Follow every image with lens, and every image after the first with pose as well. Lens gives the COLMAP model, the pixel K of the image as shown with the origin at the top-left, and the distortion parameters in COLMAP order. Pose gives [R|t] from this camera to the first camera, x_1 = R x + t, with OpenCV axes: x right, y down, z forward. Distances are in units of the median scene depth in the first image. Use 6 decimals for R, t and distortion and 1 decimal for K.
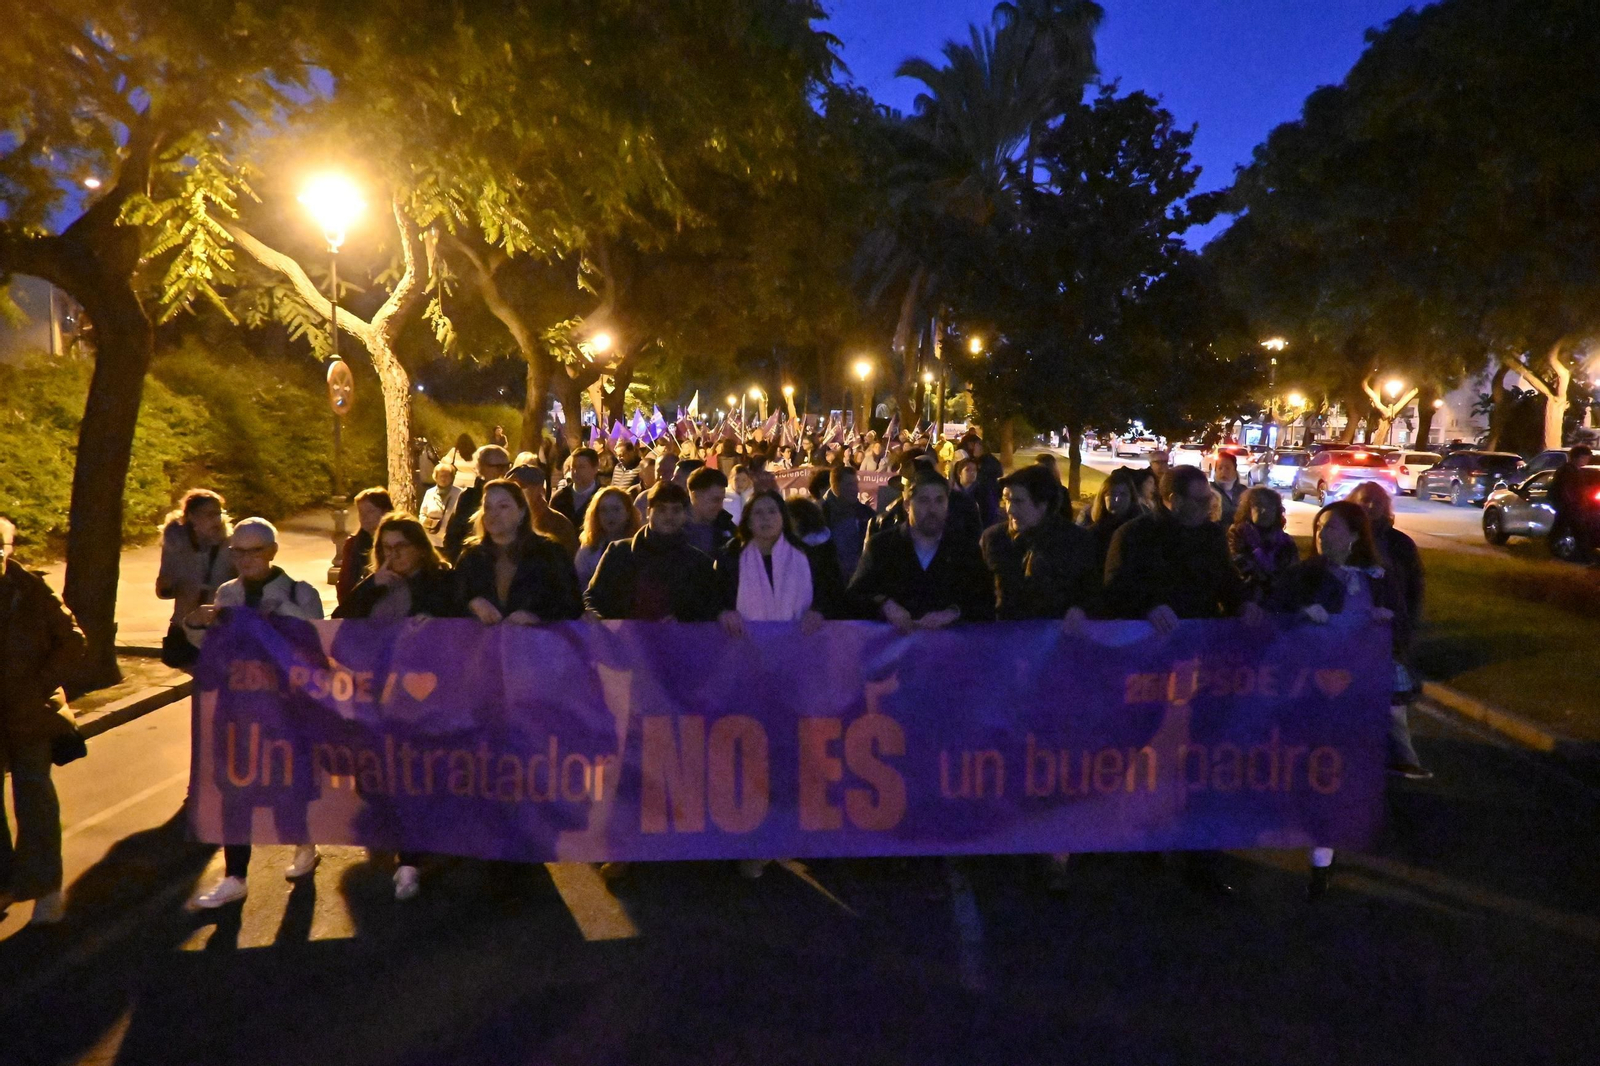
lens RADIAL K [[1085.1, 0, 800.0], [0, 1085.1, 533.0], [0, 0, 1]] dist [-0.004725, 0.003730]
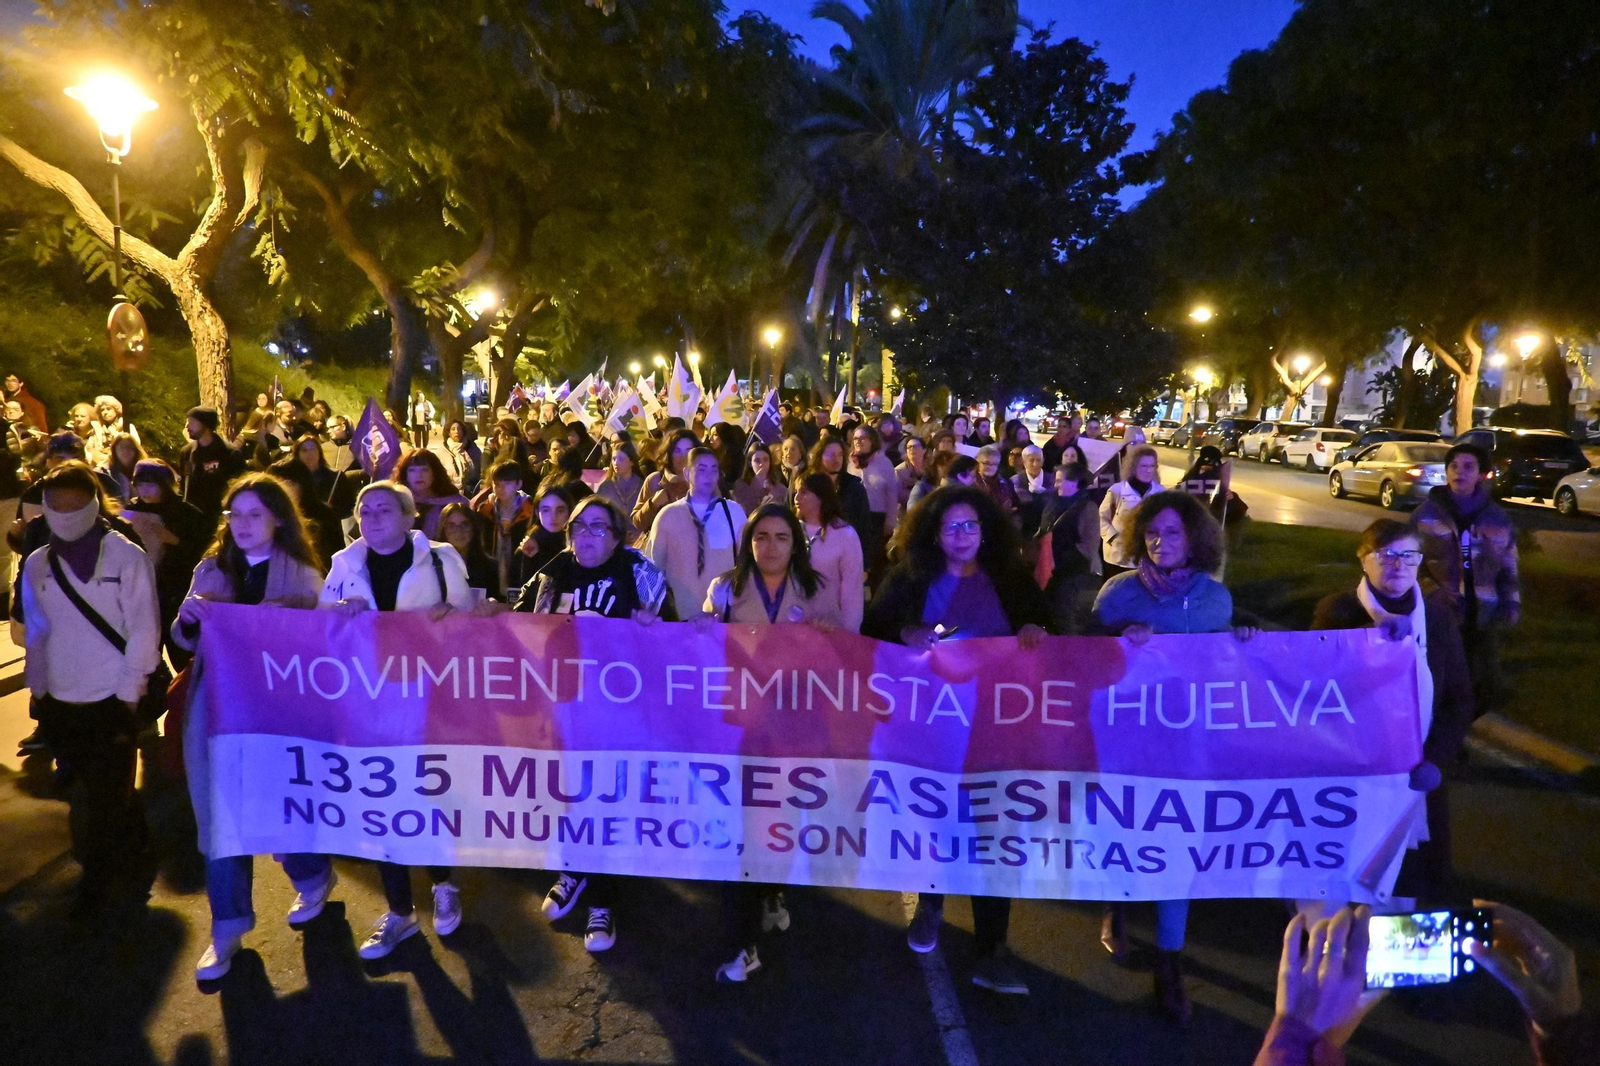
lens RADIAL K [[1085.1, 0, 800.0], [0, 1085.1, 533.0], [0, 0, 1]] dist [-0.004725, 0.003730]
pose [[0.996168, 0.001132, 0.087458, -0.002020], [-0.003481, 0.999637, 0.026711, -0.006473], [-0.087396, -0.026913, 0.995810, 0.077599]]
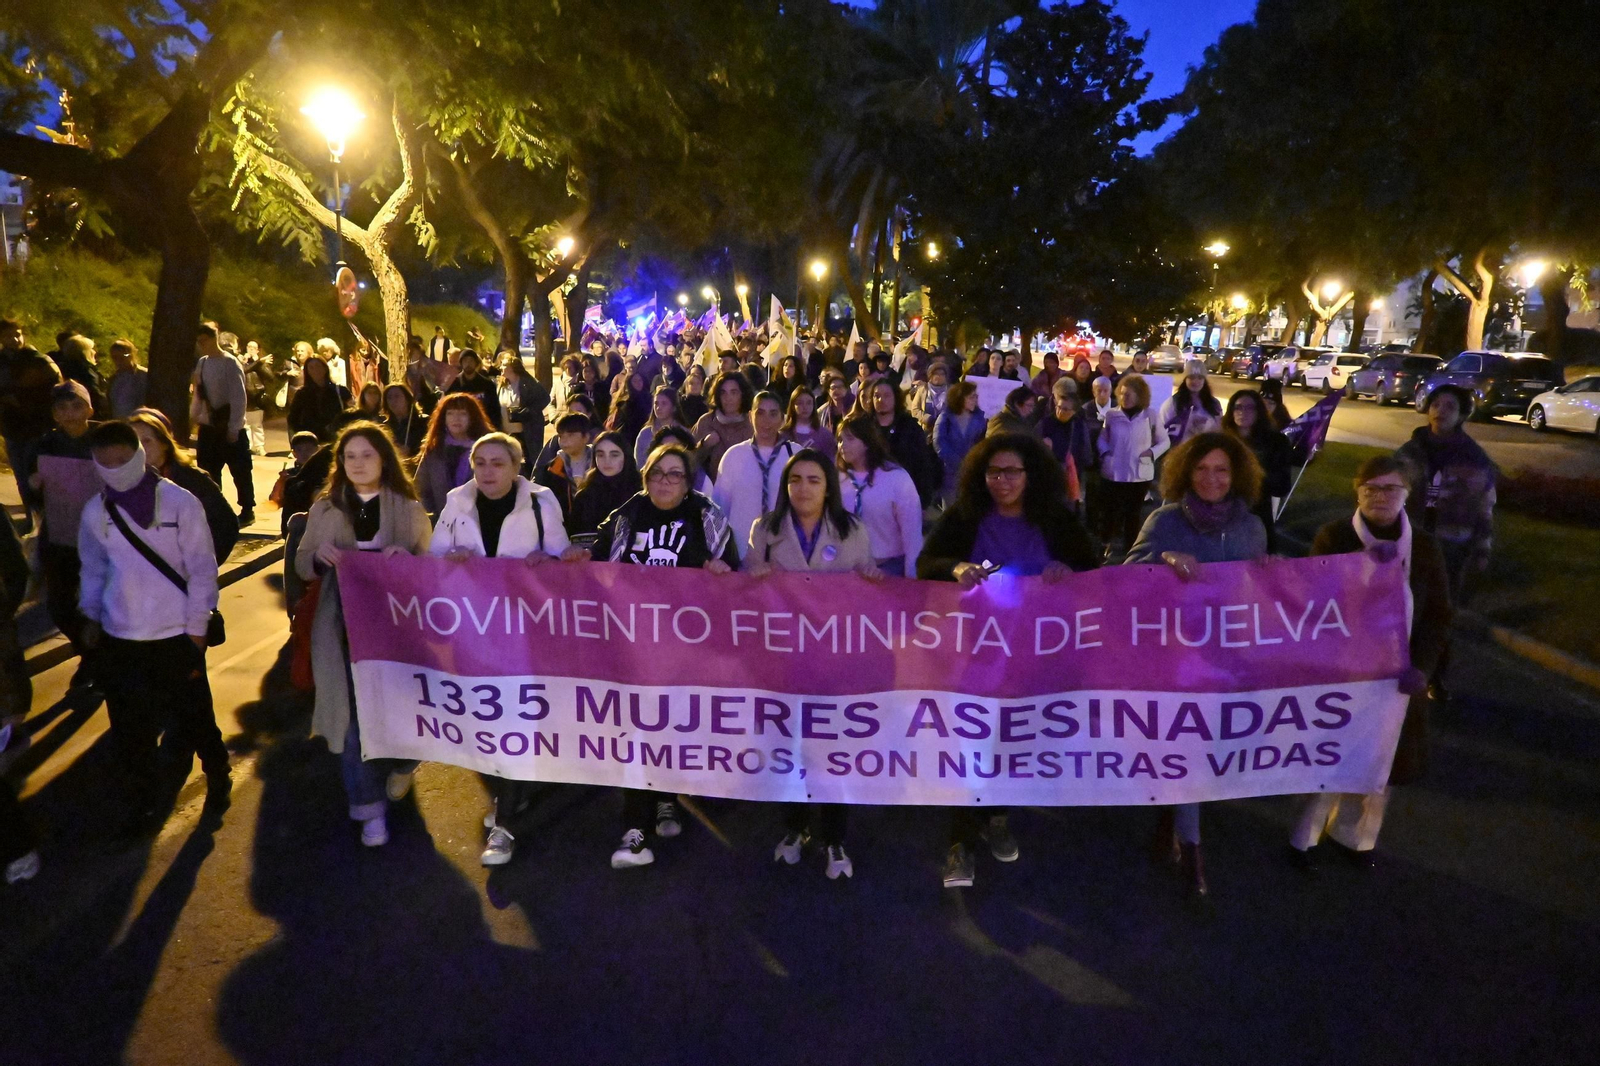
lens RADIAL K [[1085.1, 0, 800.0], [0, 1085.1, 533.0], [0, 0, 1]] dist [-0.004725, 0.003730]
pose [[0.998889, -0.006443, 0.046689, -0.014641], [0.002177, 0.995863, 0.090841, 0.002349], [-0.047081, -0.090638, 0.994770, -0.046976]]
